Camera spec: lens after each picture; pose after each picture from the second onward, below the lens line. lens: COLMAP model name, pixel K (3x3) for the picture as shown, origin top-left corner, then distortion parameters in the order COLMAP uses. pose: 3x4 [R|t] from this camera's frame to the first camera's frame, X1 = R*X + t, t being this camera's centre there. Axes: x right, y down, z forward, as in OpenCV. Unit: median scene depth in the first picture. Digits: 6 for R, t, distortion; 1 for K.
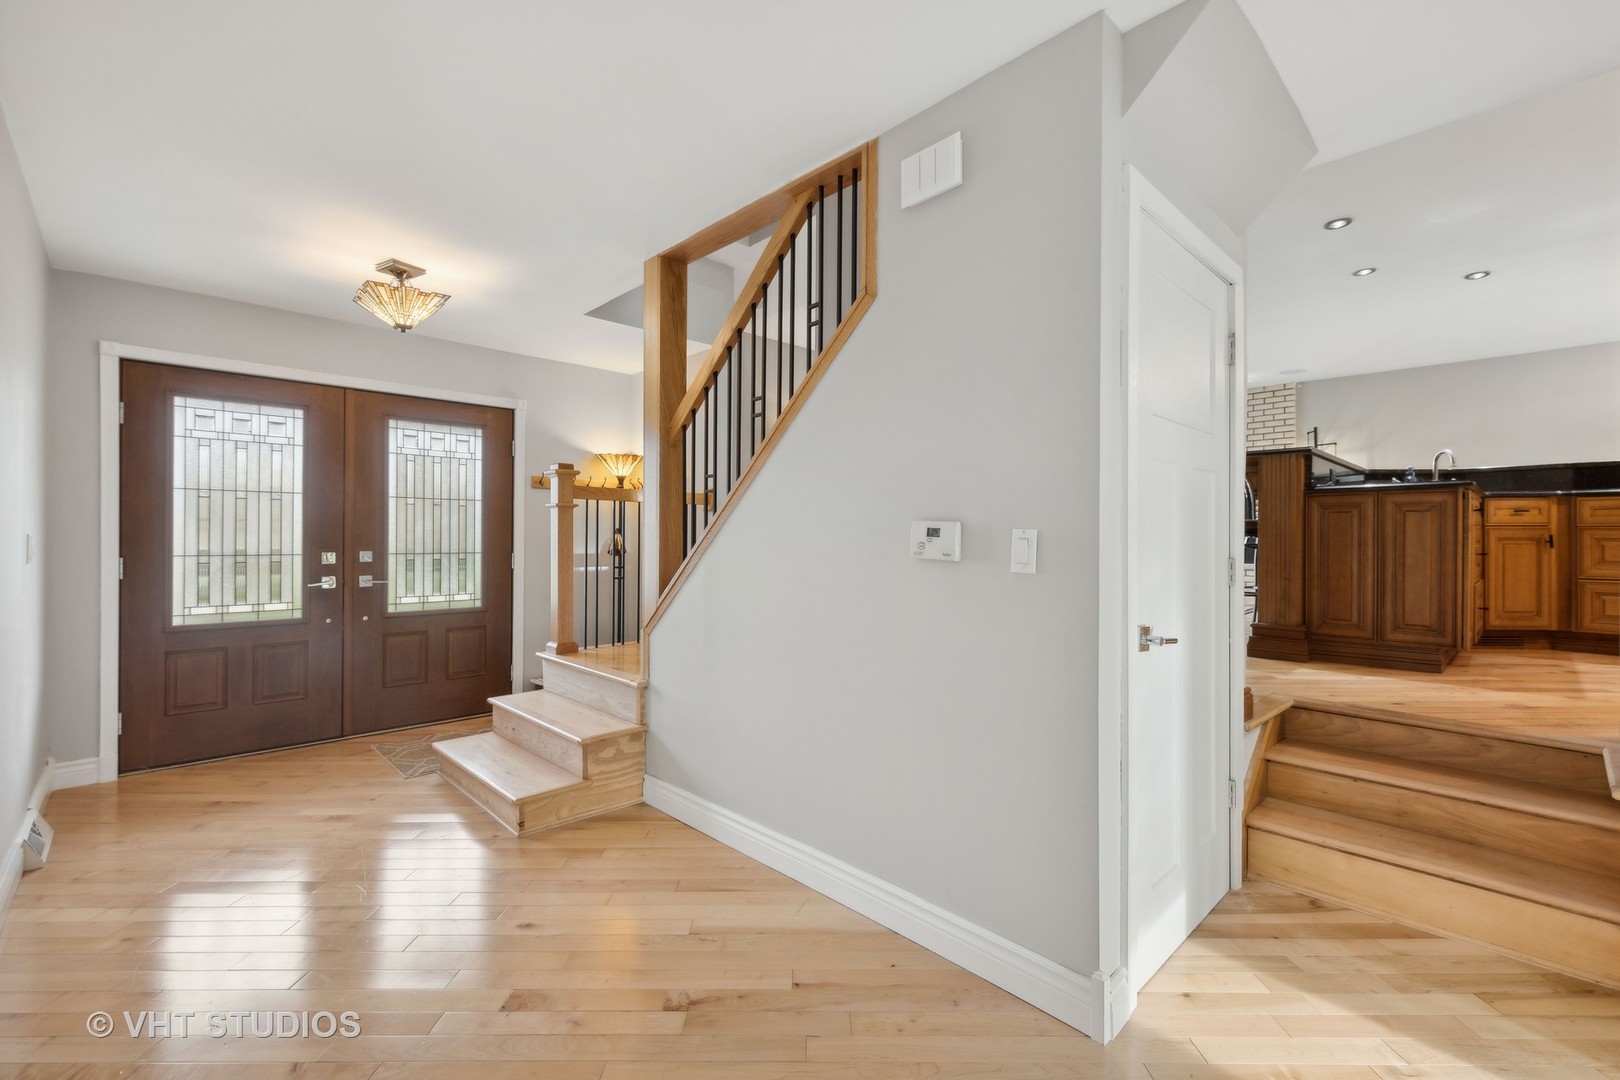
lens RADIAL K [[701.3, 0, 810.0], [0, 701.3, 540.0], [0, 0, 1]] dist [-0.002202, -0.000398]
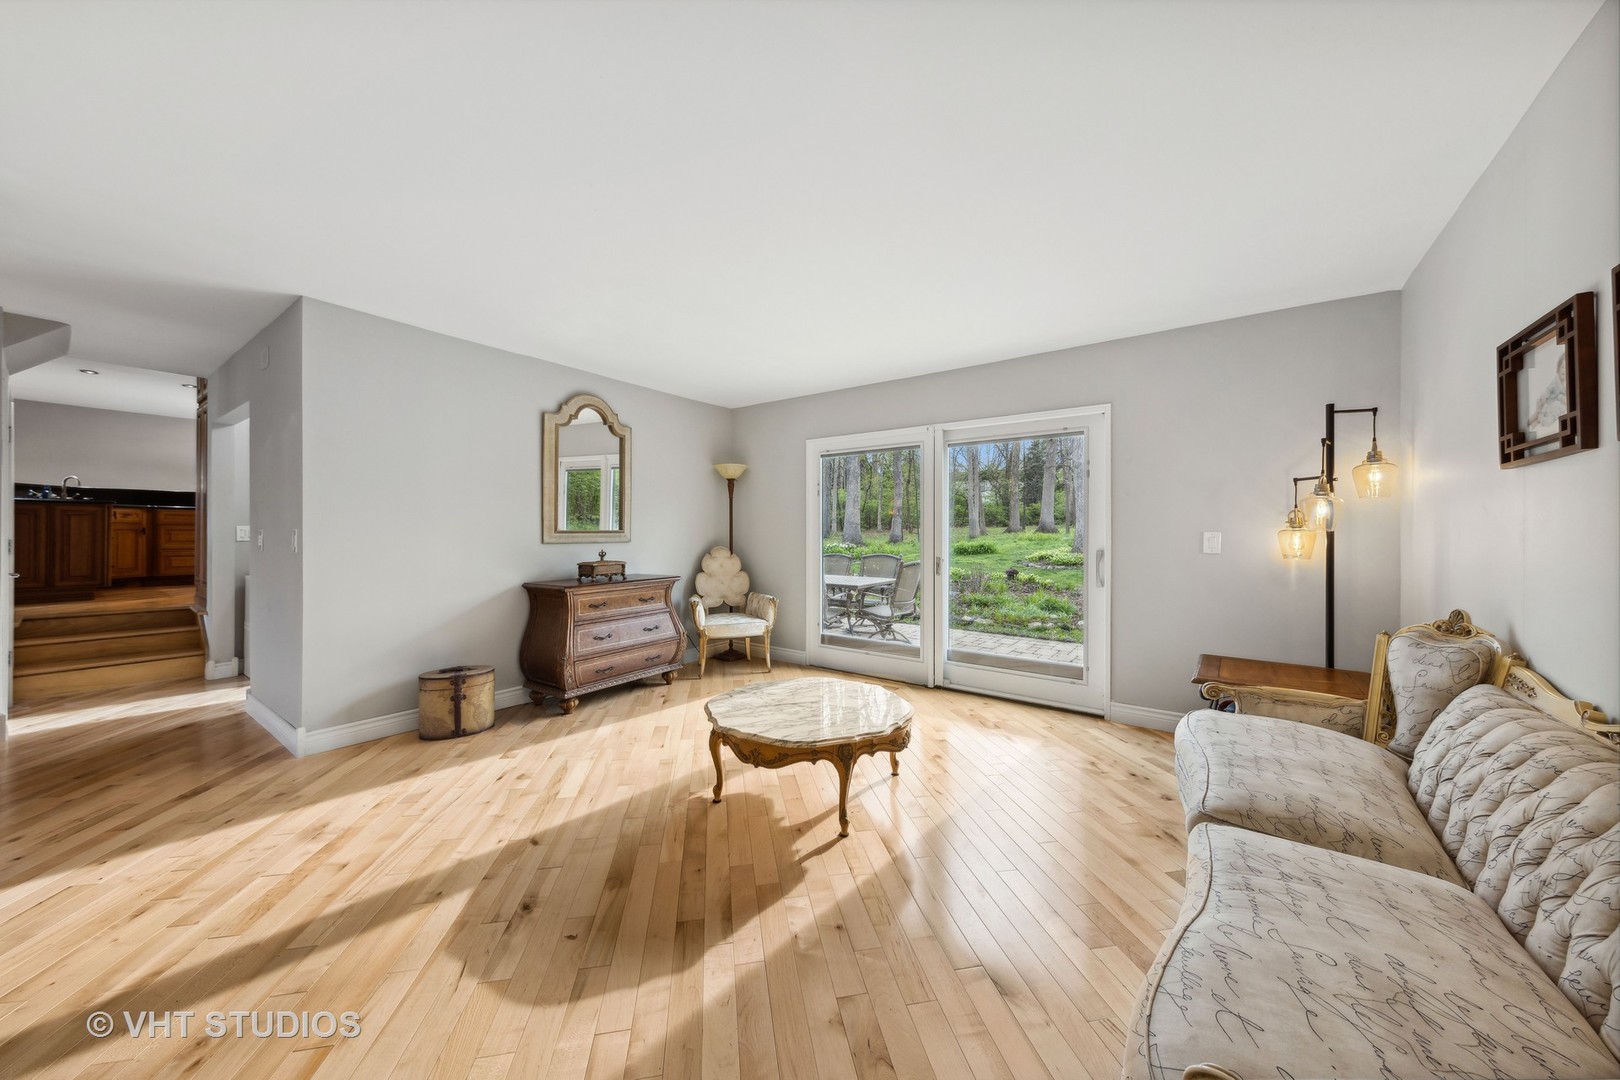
lens RADIAL K [[558.2, 0, 810.4], [0, 558.2, 530.4], [0, 0, 1]] dist [0.001770, 0.000264]
pose [[-0.168879, 0.001264, 0.985636, -0.824957], [-0.007344, 0.999970, -0.002541, -0.009807], [-0.985609, -0.007668, -0.168864, -0.594216]]
